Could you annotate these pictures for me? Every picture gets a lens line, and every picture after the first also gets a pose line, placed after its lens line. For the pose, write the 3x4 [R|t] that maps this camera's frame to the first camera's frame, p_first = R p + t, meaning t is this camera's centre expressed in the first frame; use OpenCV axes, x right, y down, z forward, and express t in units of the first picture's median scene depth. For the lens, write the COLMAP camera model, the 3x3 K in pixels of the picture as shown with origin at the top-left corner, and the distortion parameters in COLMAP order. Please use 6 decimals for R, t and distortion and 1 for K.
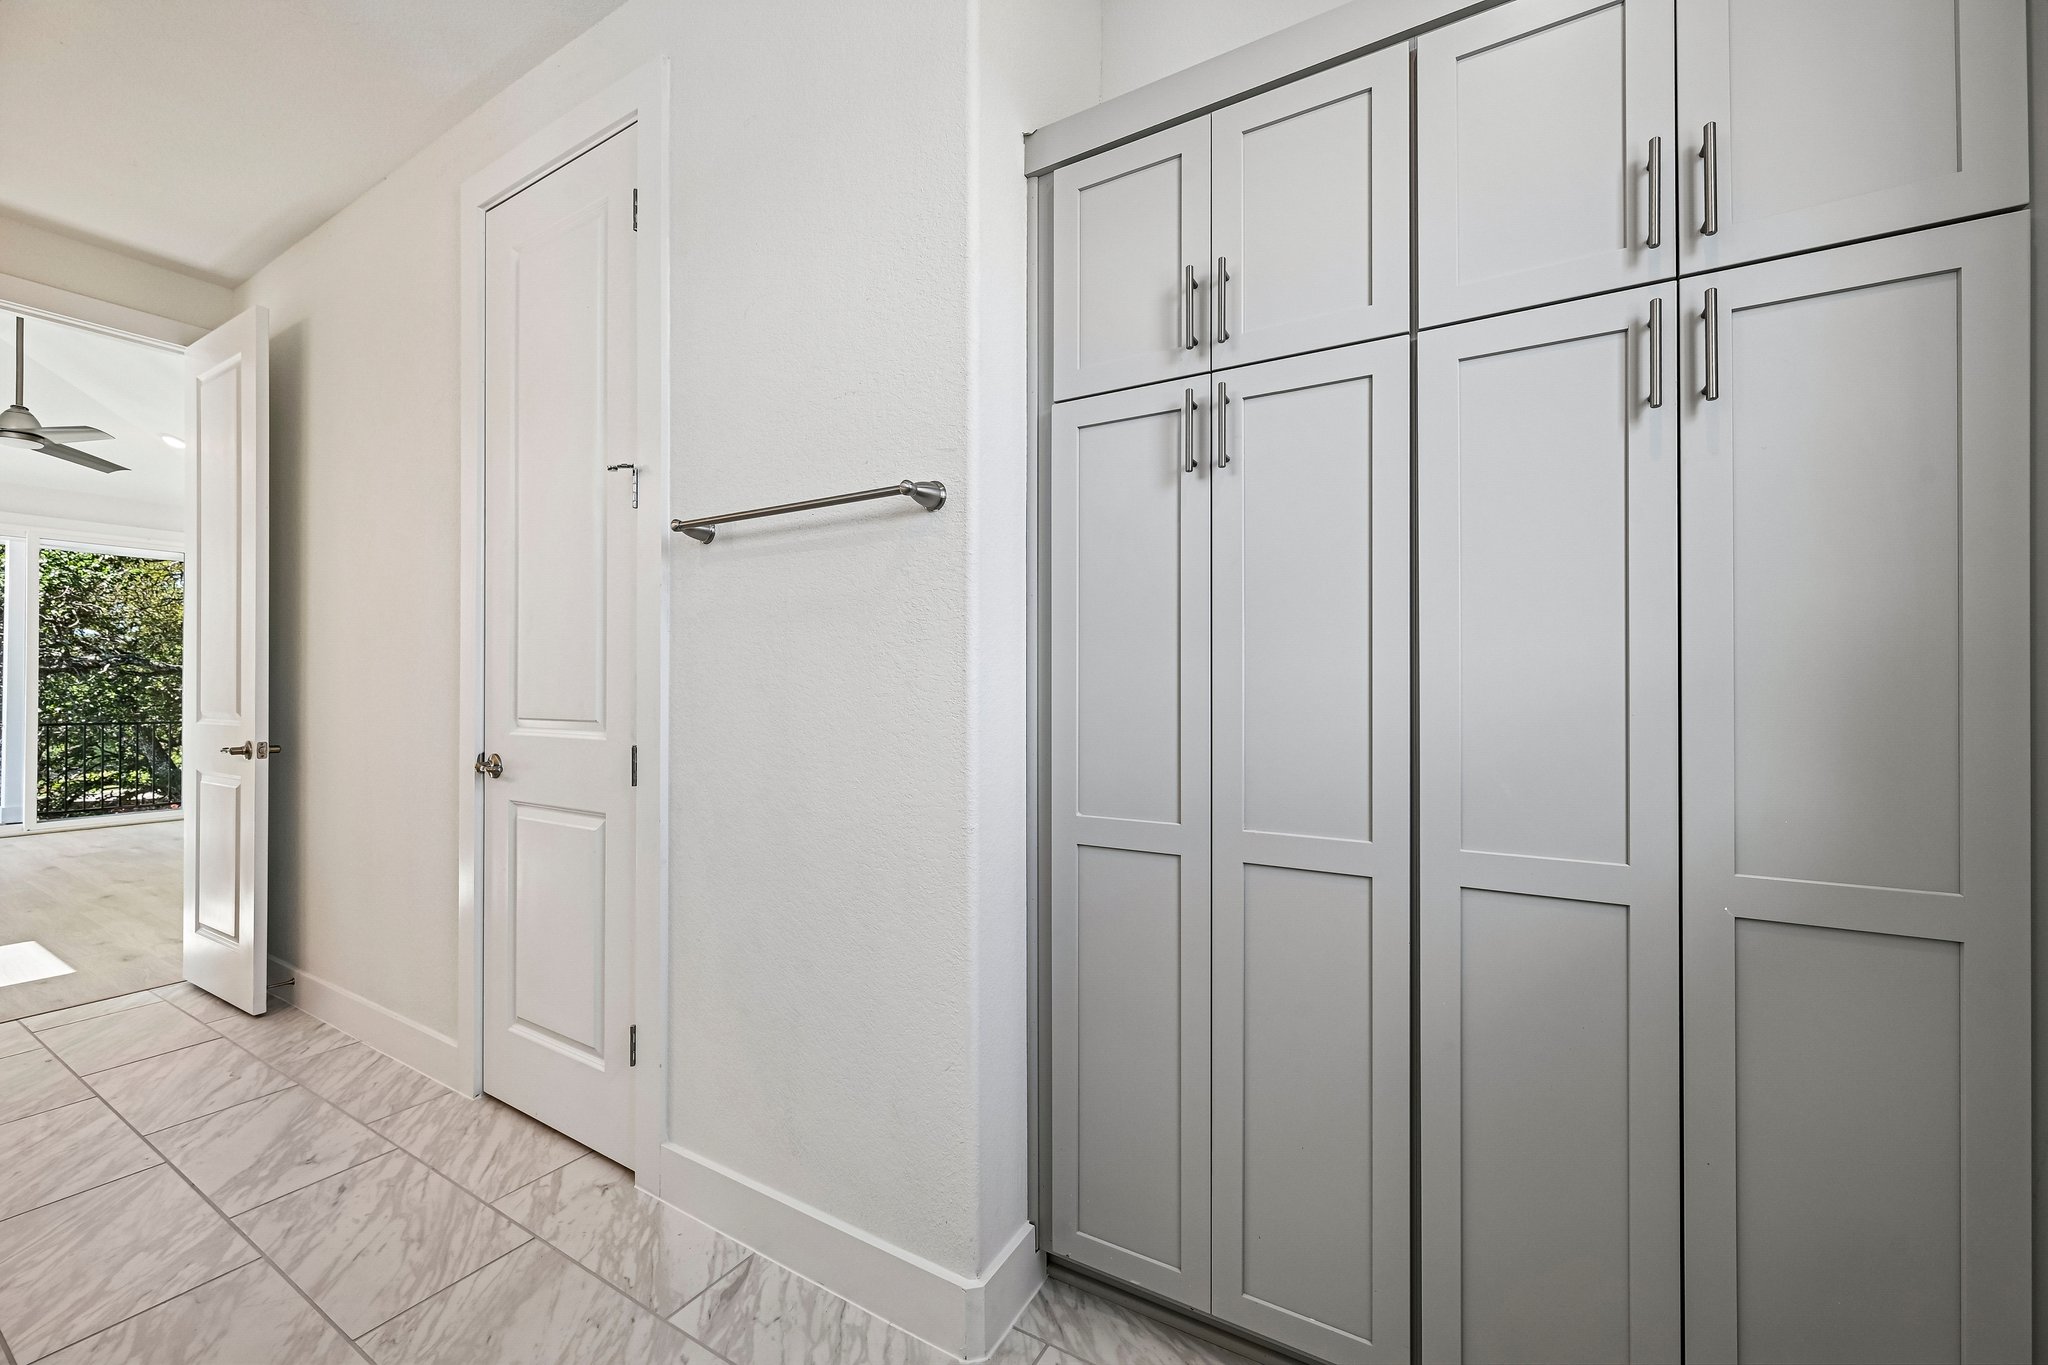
lens RADIAL K [[799.6, 0, 1024.3], [0, 799.6, 688.3], [0, 0, 1]] dist [-0.002472, 0.001205]
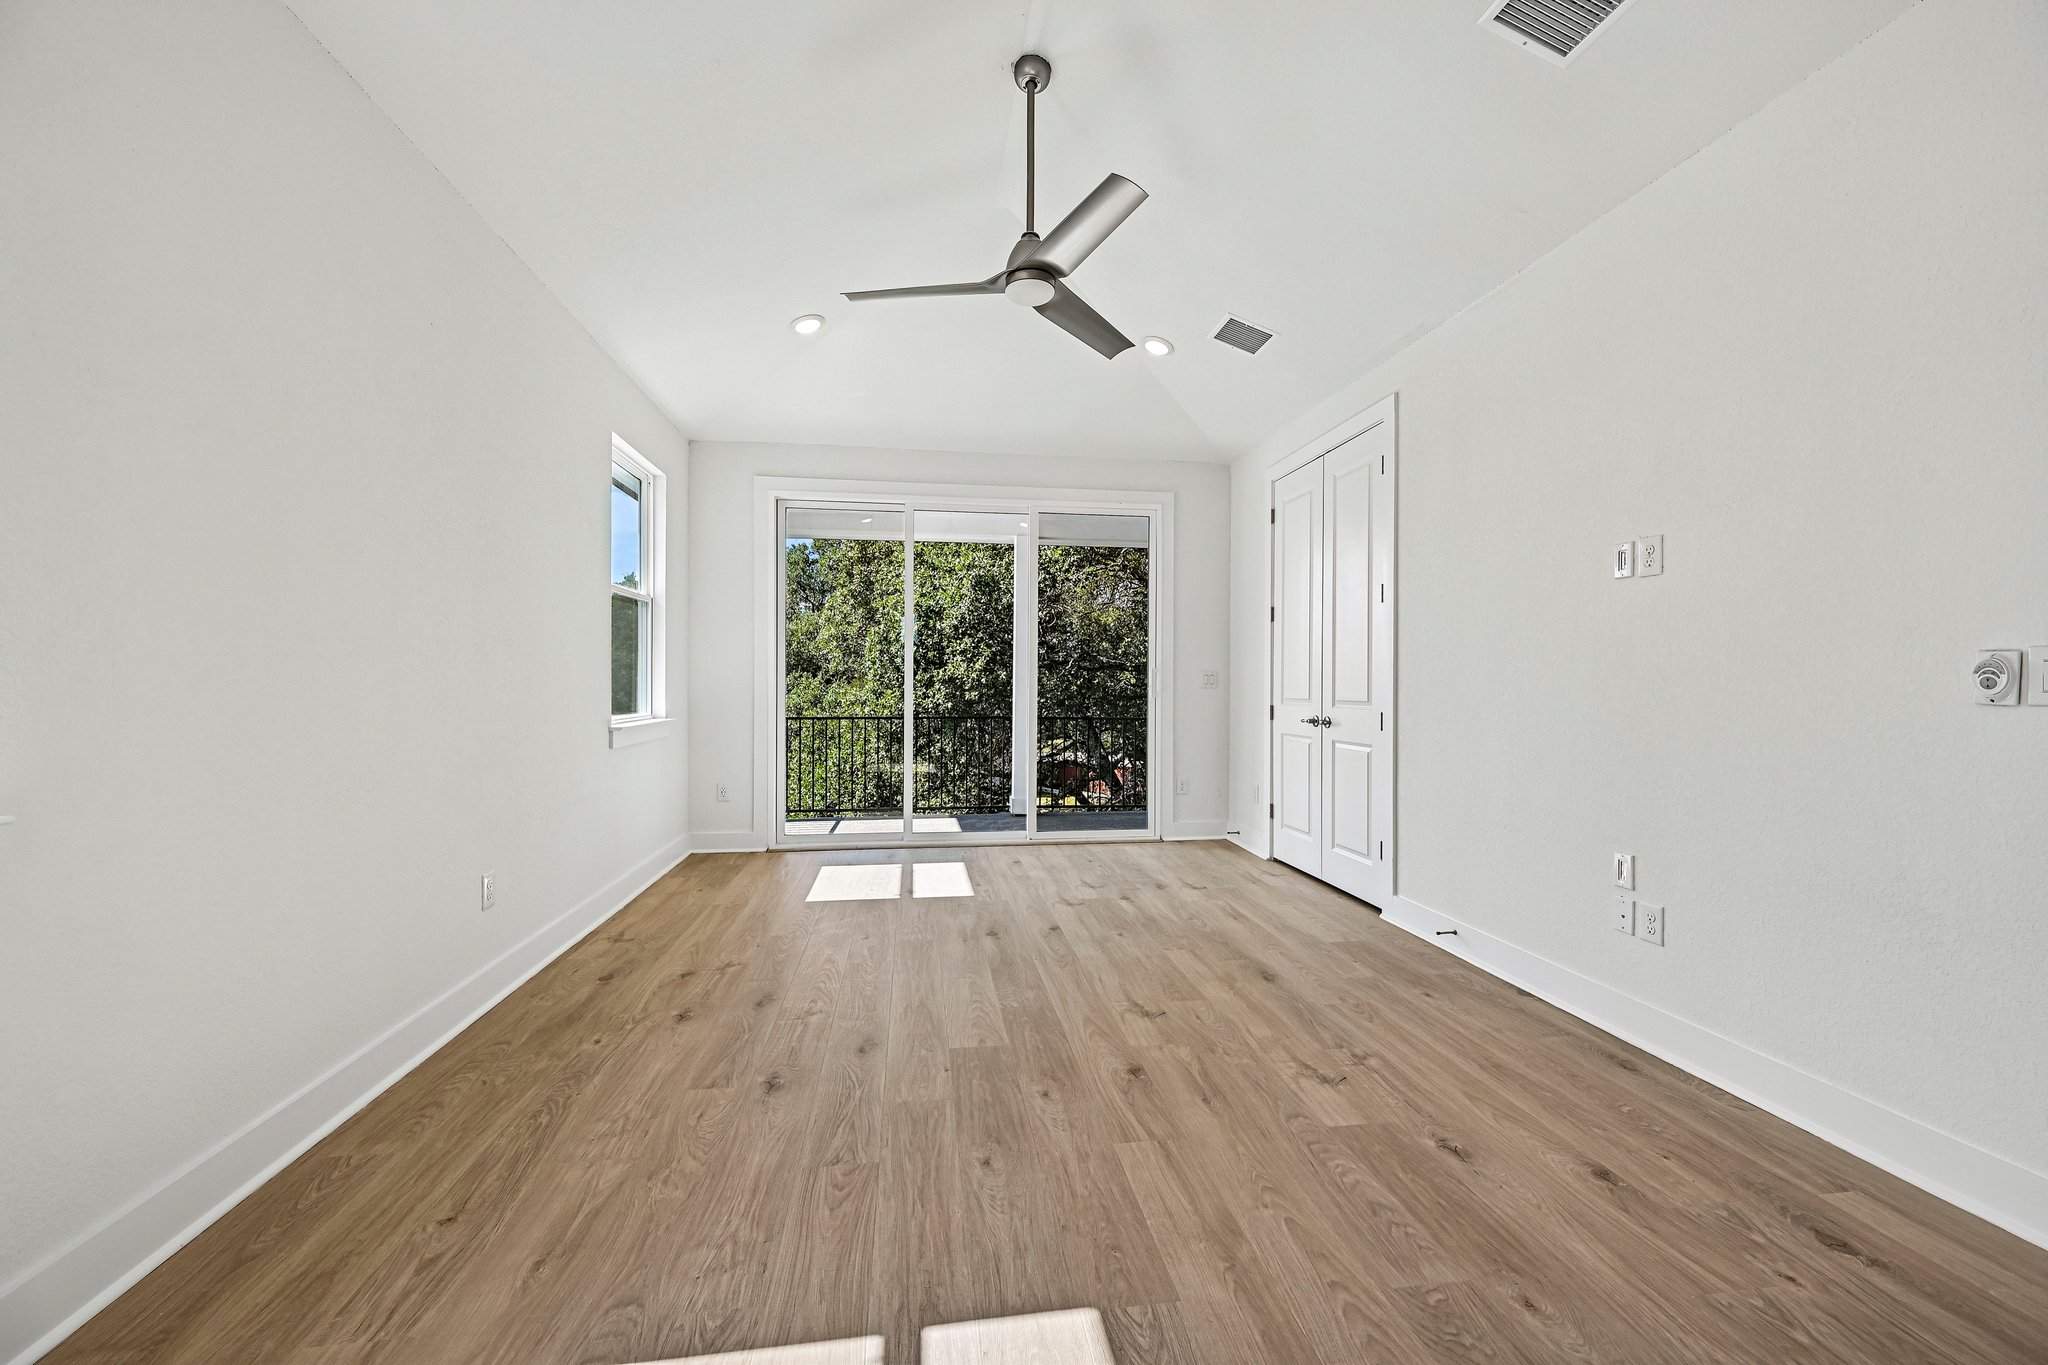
lens RADIAL K [[799.6, 0, 1028.6], [0, 799.6, 684.4], [0, 0, 1]] dist [-0.002472, 0.001205]
pose [[0.631812, 0.005084, -0.775105, -1.358150], [-0.003316, 0.999987, 0.003856, -0.006363], [0.775115, 0.000134, 0.631821, 1.062815]]
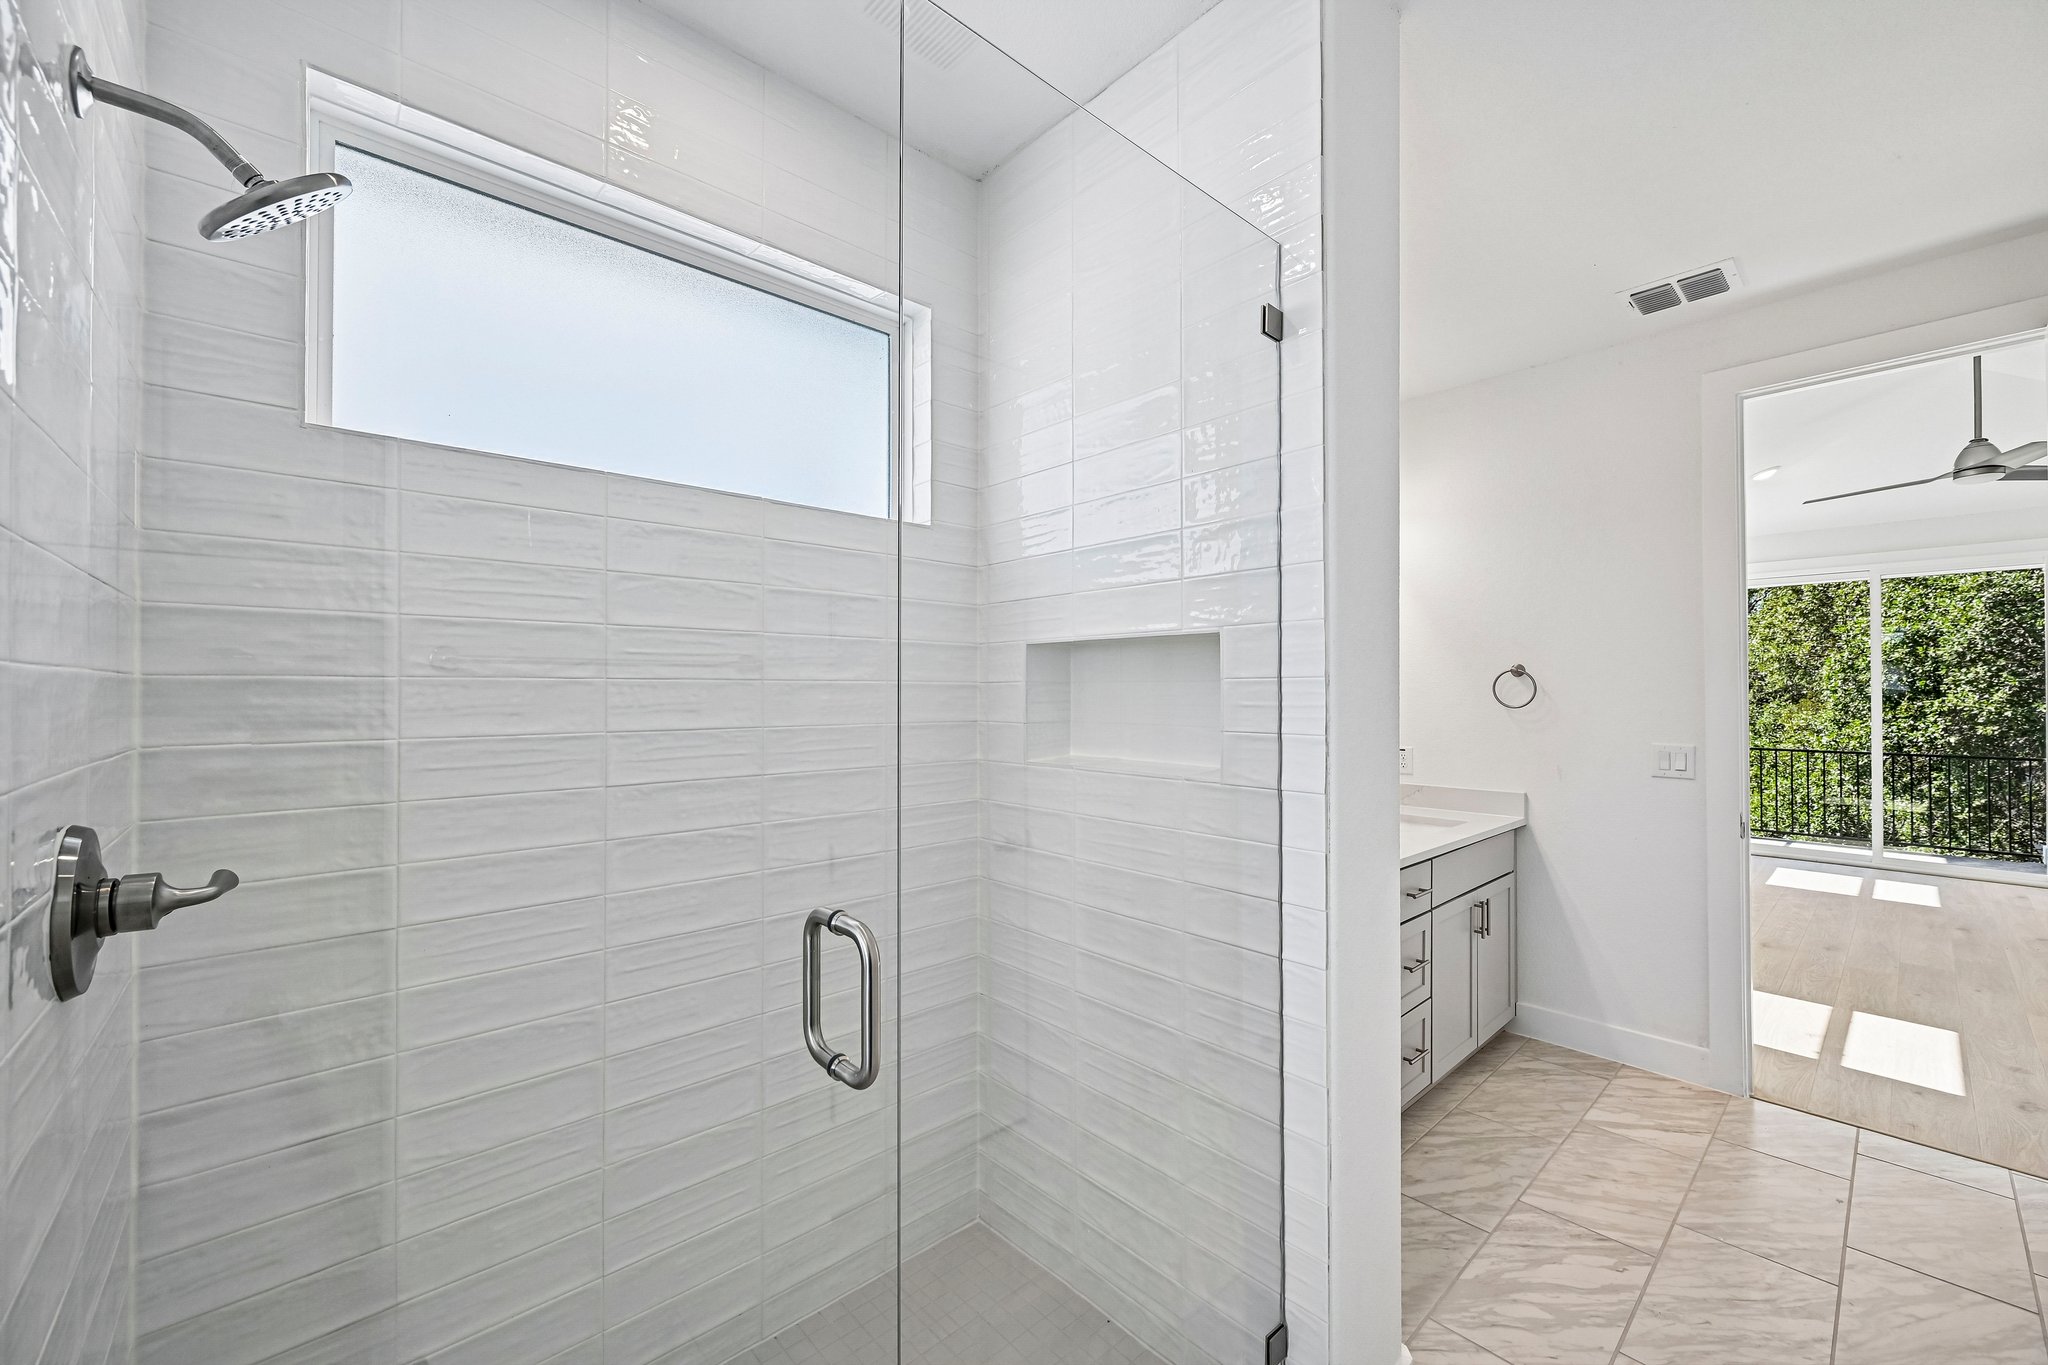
lens RADIAL K [[799.6, 0, 1030.5], [0, 799.6, 685.6], [0, 0, 1]] dist [-0.002472, 0.001205]
pose [[-0.292050, -0.005793, -0.956386, -0.084024], [0.001495, 0.999978, -0.006514, -0.109714], [0.956402, -0.003332, -0.292034, 0.381146]]
